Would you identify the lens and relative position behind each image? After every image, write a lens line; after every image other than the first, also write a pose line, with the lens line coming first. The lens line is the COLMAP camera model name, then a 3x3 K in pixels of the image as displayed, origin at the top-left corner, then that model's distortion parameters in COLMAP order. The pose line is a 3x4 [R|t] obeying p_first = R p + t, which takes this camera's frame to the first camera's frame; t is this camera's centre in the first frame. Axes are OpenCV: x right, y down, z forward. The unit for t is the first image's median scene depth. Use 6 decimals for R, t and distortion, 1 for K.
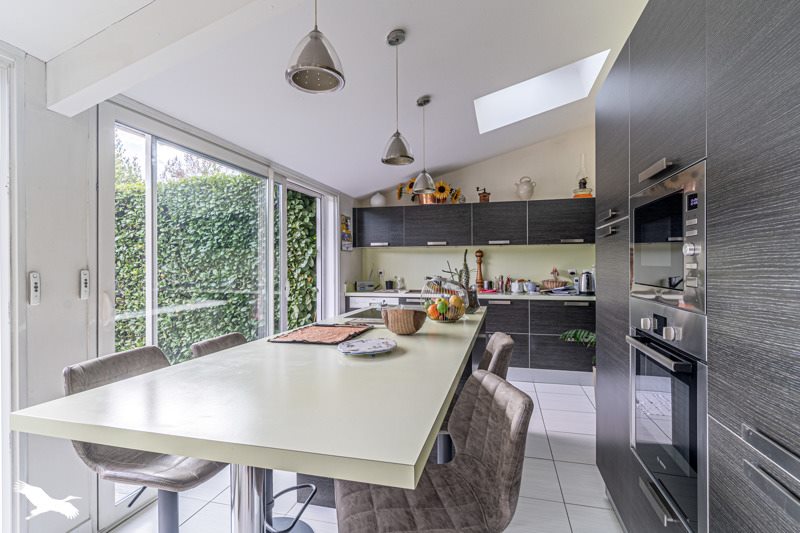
lens RADIAL K [[380.2, 0, 398.0], [0, 380.2, 264.9], [0, 0, 1]] dist [0.000518, 0.000356]
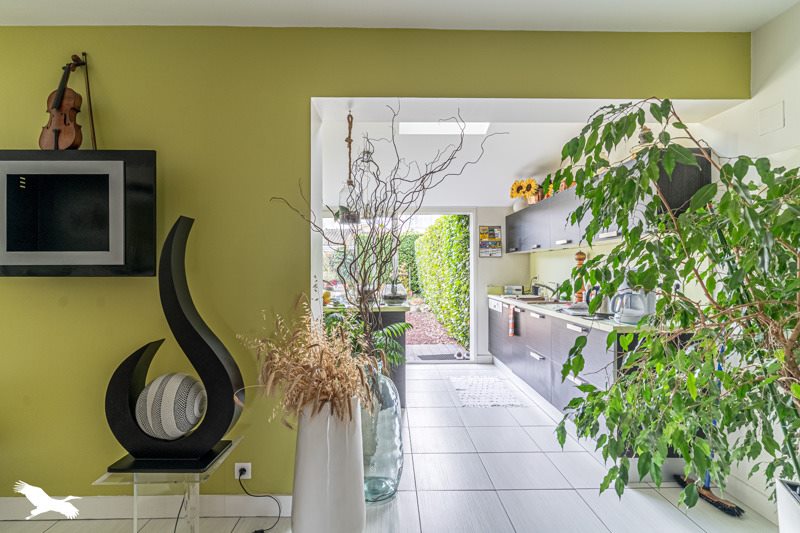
lens RADIAL K [[380.2, 0, 398.0], [0, 380.2, 264.9], [0, 0, 1]] dist [0.000518, 0.000356]
pose [[0.275421, -0.006380, -0.961302, 0.889181], [0.001422, 0.999980, -0.006229, -0.007419], [0.961323, 0.000349, 0.275425, 0.436144]]
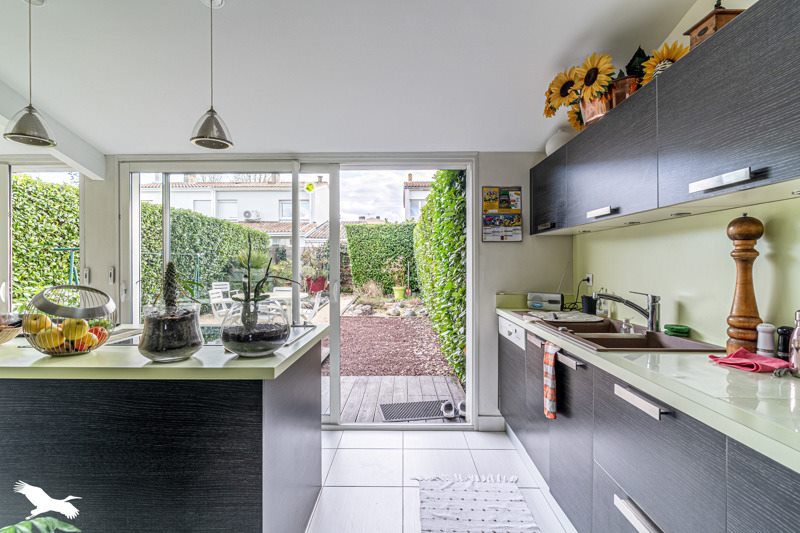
lens RADIAL K [[380.2, 0, 398.0], [0, 380.2, 264.9], [0, 0, 1]] dist [0.000518, 0.000356]
pose [[0.248551, 0.006489, -0.968597, 0.442344], [0.000820, 0.999976, 0.006910, -0.003551], [0.968618, -0.002512, 0.248540, 0.689961]]
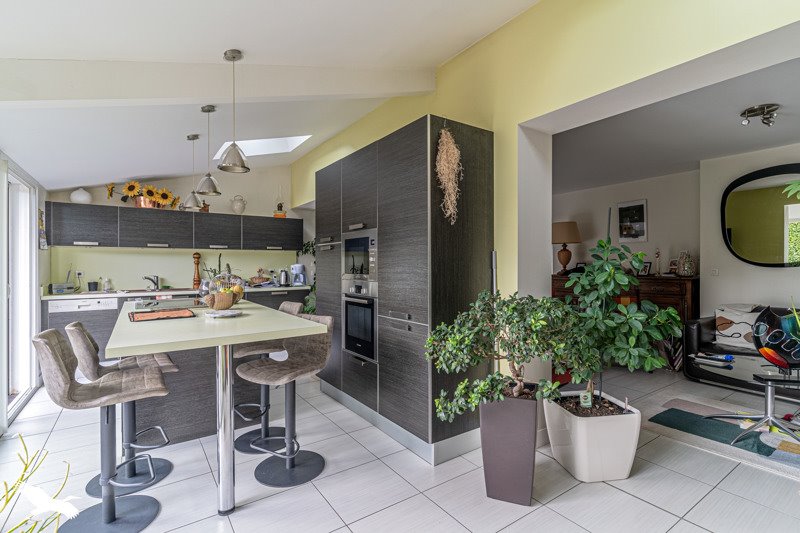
lens RADIAL K [[380.2, 0, 398.0], [0, 380.2, 264.9], [0, 0, 1]] dist [0.000518, 0.000356]
pose [[0.645490, 0.002680, 0.763764, -0.277978], [0.000033, 0.999994, -0.003537, 0.002550], [-0.763769, 0.002309, 0.645486, -0.212391]]
